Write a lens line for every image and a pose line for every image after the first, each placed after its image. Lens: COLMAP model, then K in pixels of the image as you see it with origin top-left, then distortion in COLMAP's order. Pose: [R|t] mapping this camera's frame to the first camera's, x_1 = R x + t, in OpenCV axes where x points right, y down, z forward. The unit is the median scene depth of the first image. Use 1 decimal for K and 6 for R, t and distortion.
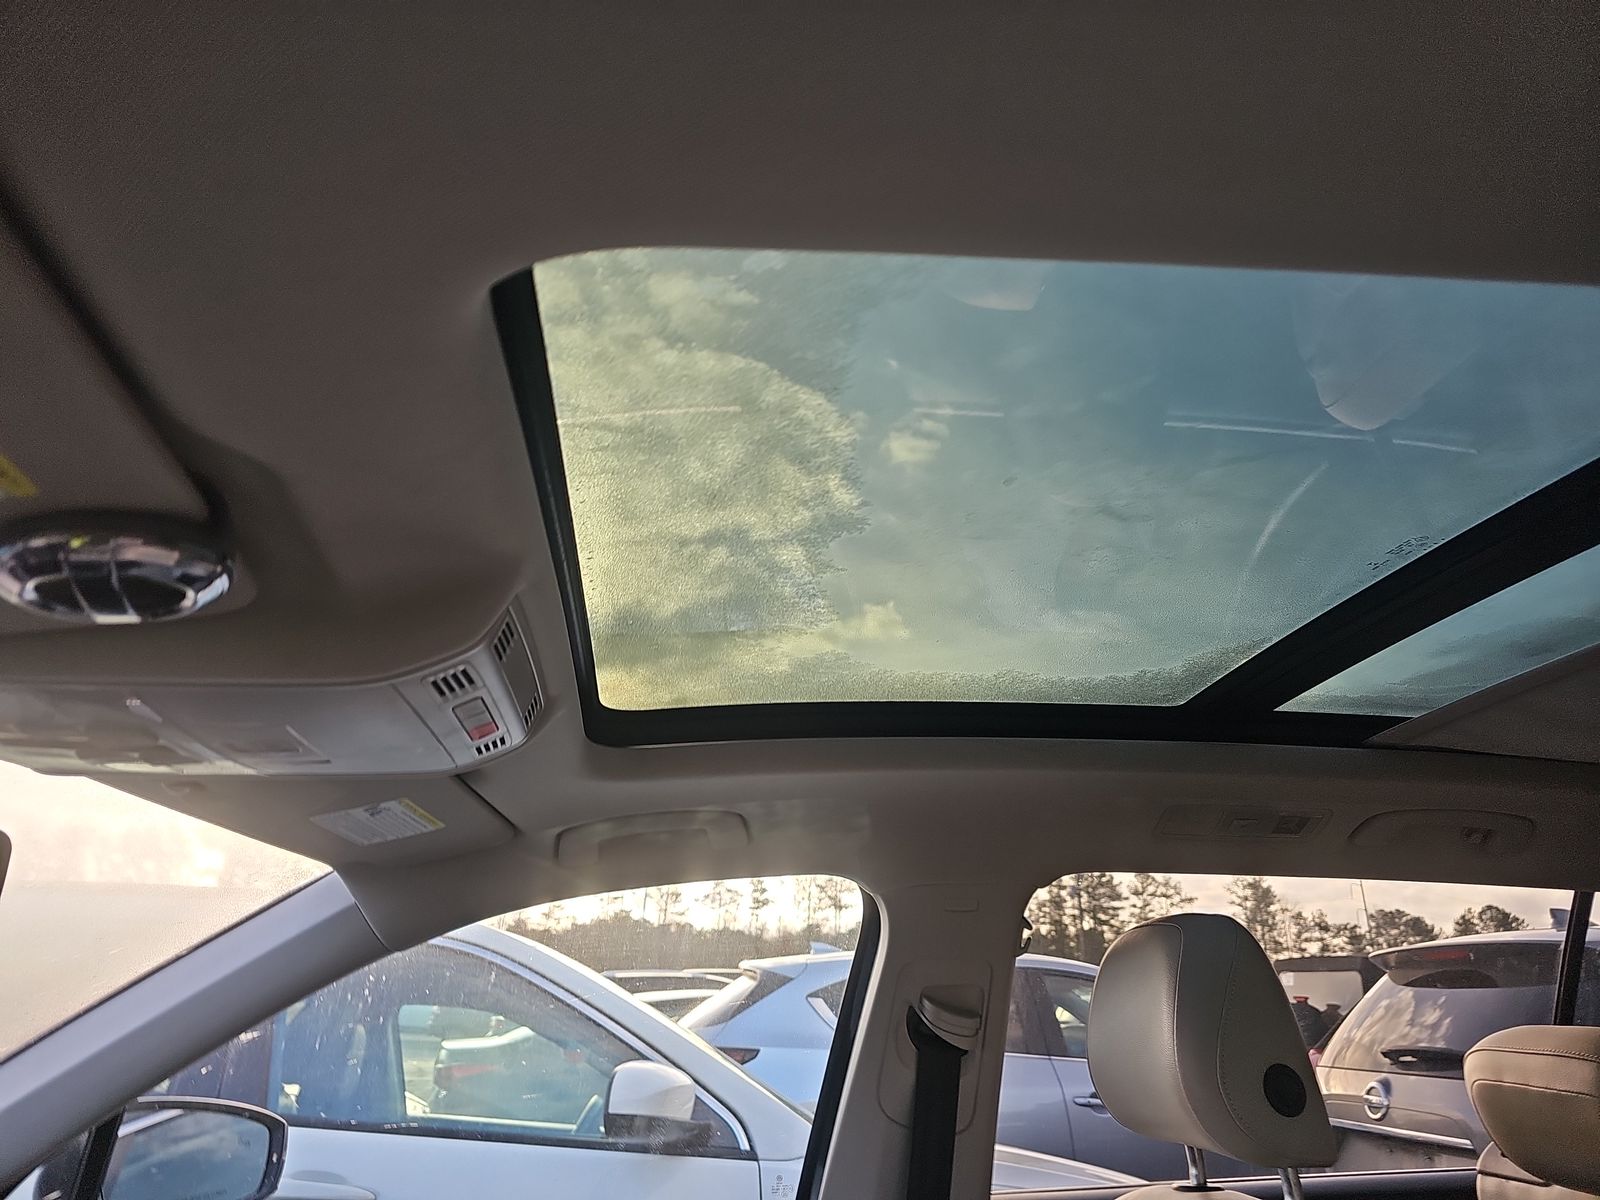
lens RADIAL K [[1089.2, 0, 800.0], [0, 1089.2, 600.0], [0, 0, 1]] dist [0.074501, -0.039191]
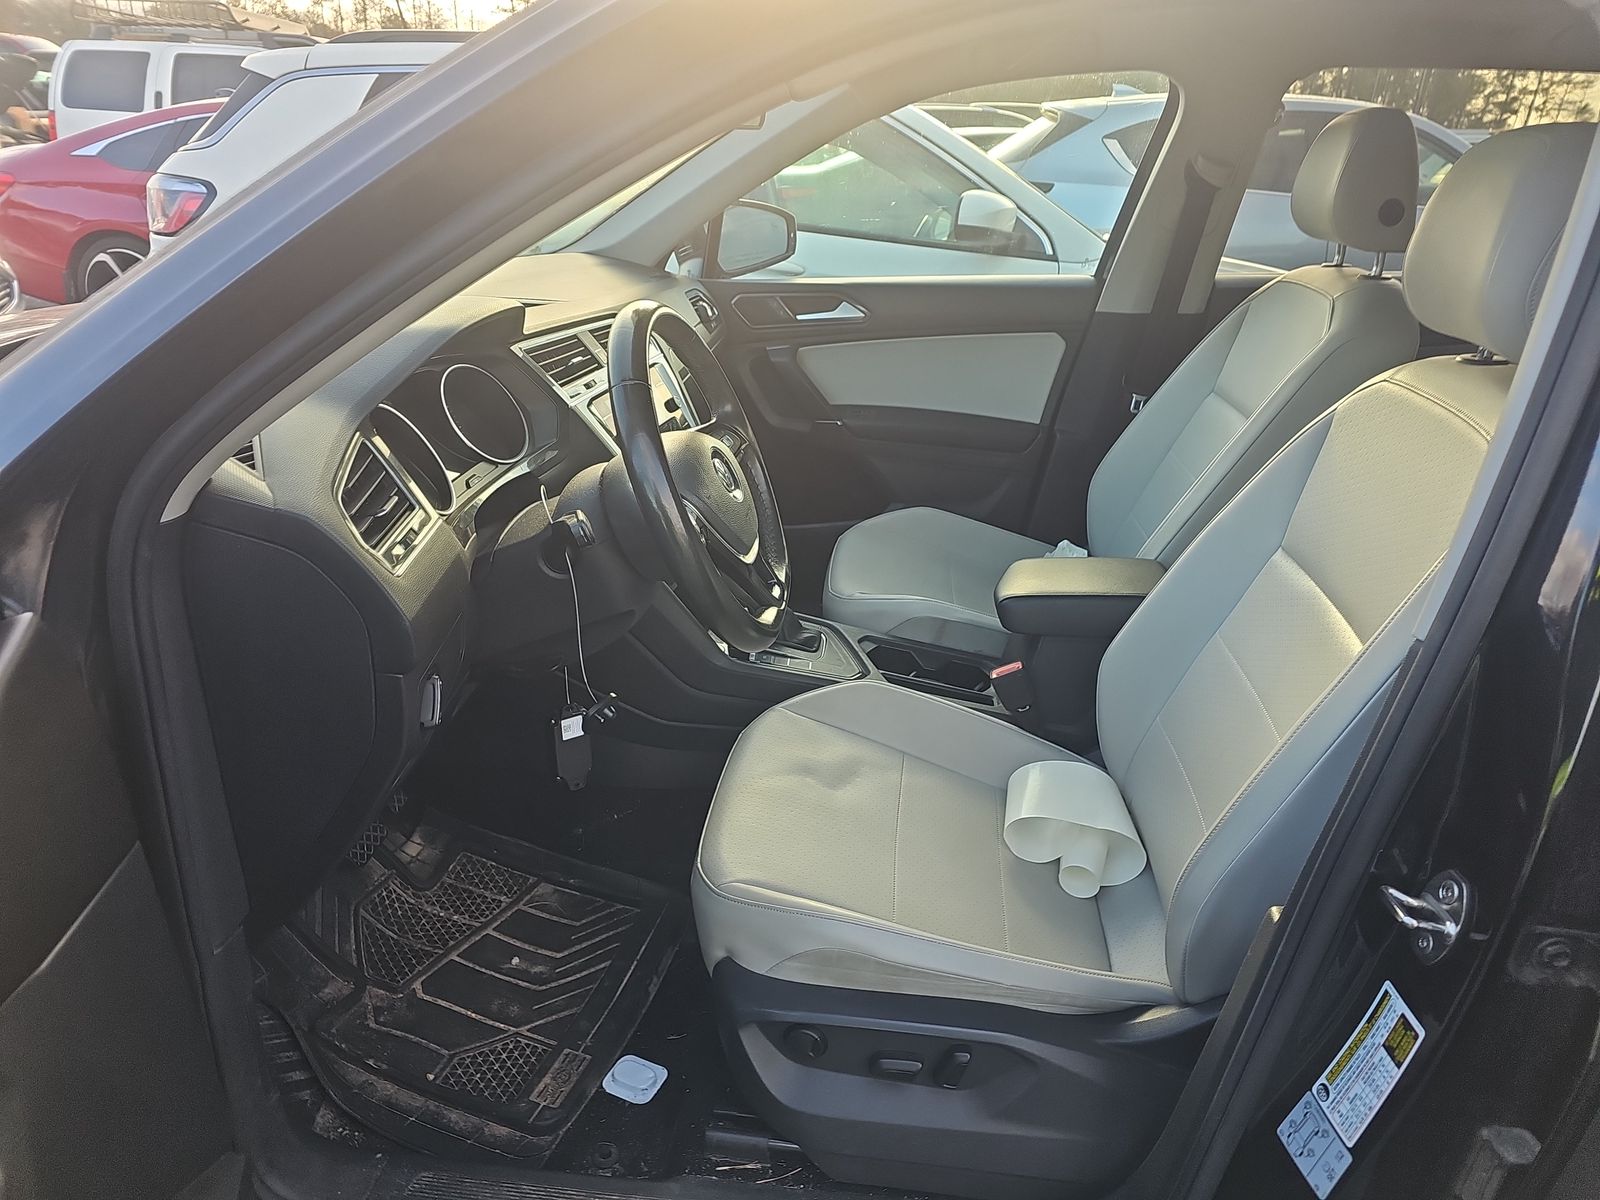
lens RADIAL K [[1107.8, 0, 800.0], [0, 1107.8, 600.0], [0, 0, 1]] dist [0.003700, 0.001462]
pose [[0.972492, 0.101655, -0.209583, -0.018749], [0.068421, 0.735396, 0.674175, -0.136626], [0.222660, -0.669970, 0.708211, -0.330947]]
